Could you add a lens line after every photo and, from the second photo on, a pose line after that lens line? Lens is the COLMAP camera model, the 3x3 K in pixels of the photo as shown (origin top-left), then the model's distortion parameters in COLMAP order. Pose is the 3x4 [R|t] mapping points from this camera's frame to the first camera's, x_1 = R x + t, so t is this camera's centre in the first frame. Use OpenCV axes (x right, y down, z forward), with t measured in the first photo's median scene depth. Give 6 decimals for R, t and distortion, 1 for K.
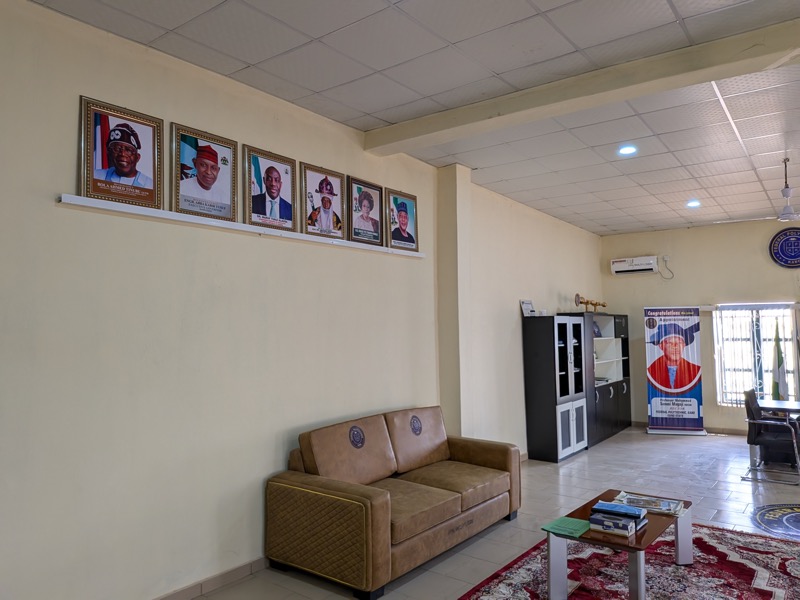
lens RADIAL K [[567.2, 0, 397.2], [0, 567.2, 292.7], [0, 0, 1]] dist [0.056082, -0.101891]
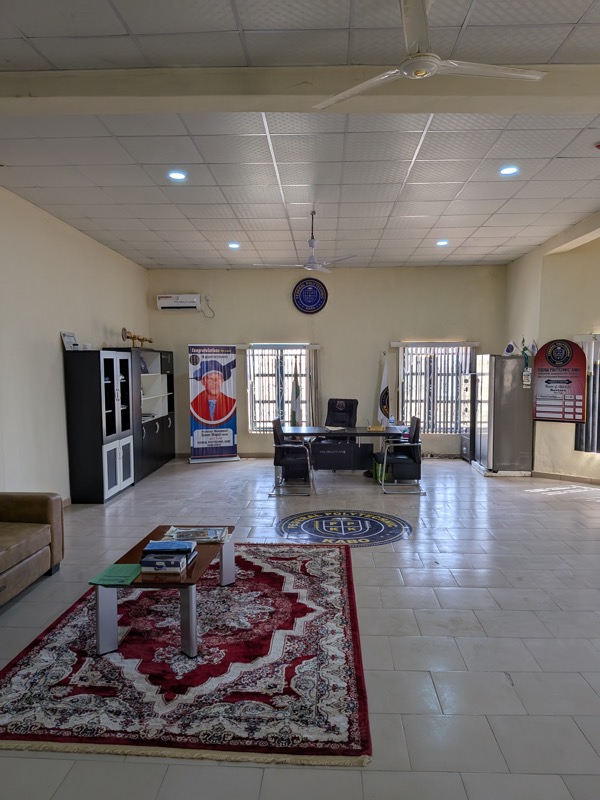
lens RADIAL K [[567.2, 0, 301.6], [0, 567.2, 412.4], [0, 0, 1]] dist [0.056082, -0.101891]
pose [[0.818808, -0.043225, 0.572438, 0.013266], [-0.040281, 0.990377, 0.132402, 0.006246], [-0.572652, -0.131470, 0.809188, 0.068958]]
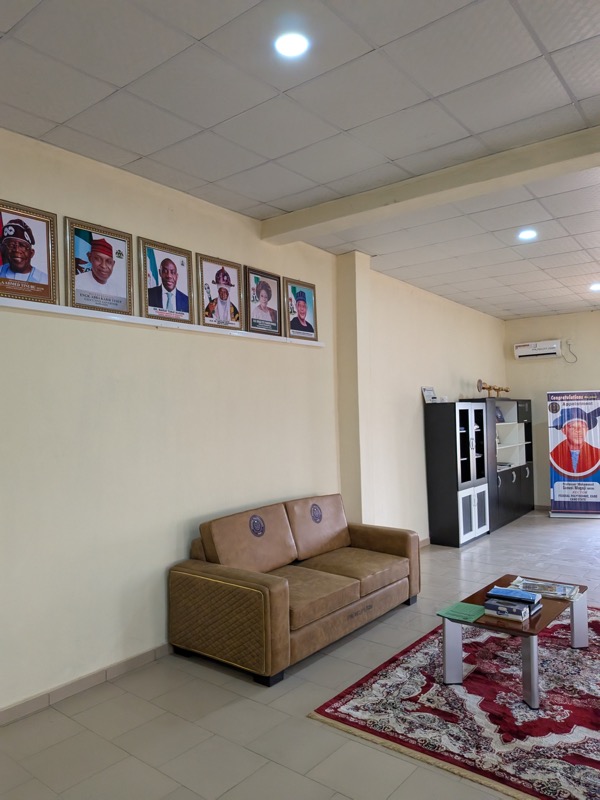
lens RADIAL K [[567.2, 0, 296.8], [0, 567.2, 400.6], [0, 0, 1]] dist [0.056082, -0.101891]
pose [[0.999833, -0.013487, -0.012316, 0.013286], [0.013953, 0.999160, 0.038540, -0.006945], [0.011786, -0.038705, 0.999181, -0.004126]]
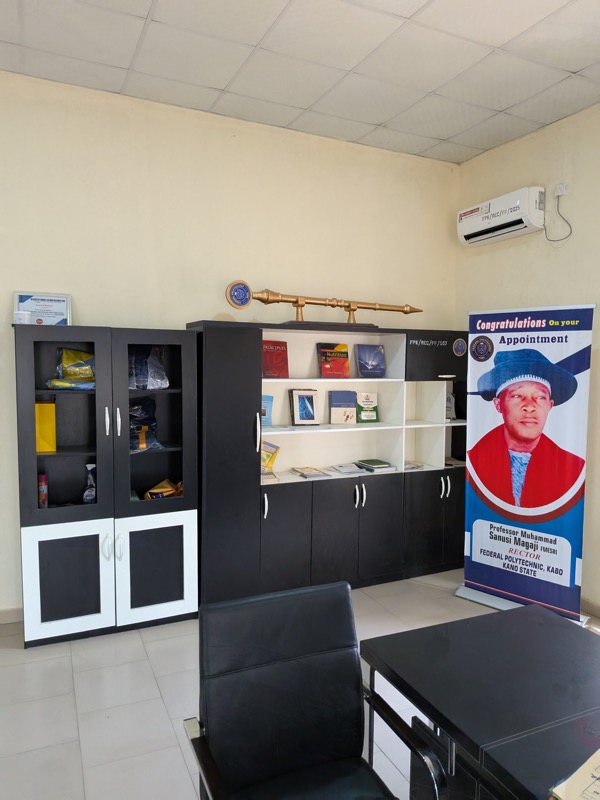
lens RADIAL K [[567.2, 0, 307.4], [0, 567.2, 395.1], [0, 0, 1]] dist [0.056082, -0.101891]
pose [[0.885961, 0.046065, -0.461466, 0.949667], [0.011728, 0.992511, 0.121593, 0.062909], [0.463611, -0.113139, 0.878786, 1.015848]]
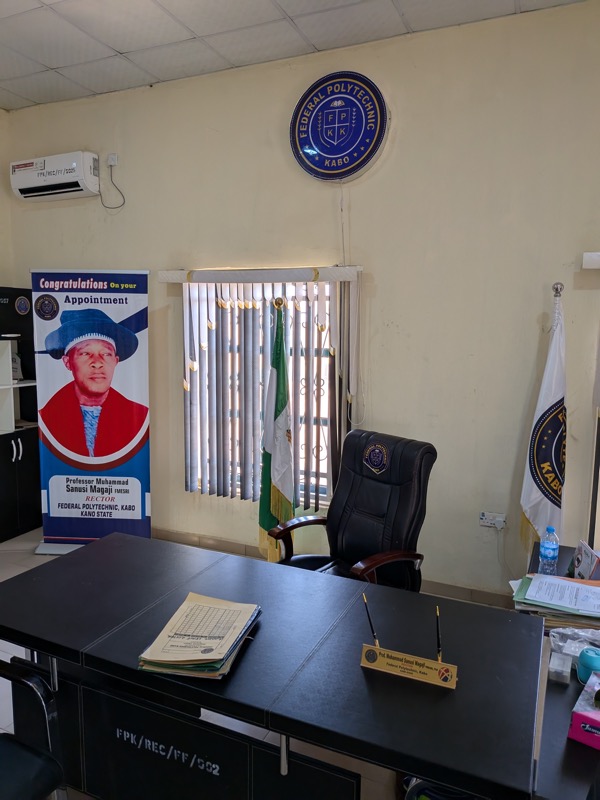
lens RADIAL K [[567.2, 0, 299.4], [0, 567.2, 394.6], [0, 0, 1]] dist [0.056082, -0.101891]
pose [[0.971350, -0.004168, 0.237616, 0.948340], [-0.038633, 0.983778, 0.175182, 0.064312], [-0.234492, -0.179343, 0.955432, 0.967354]]
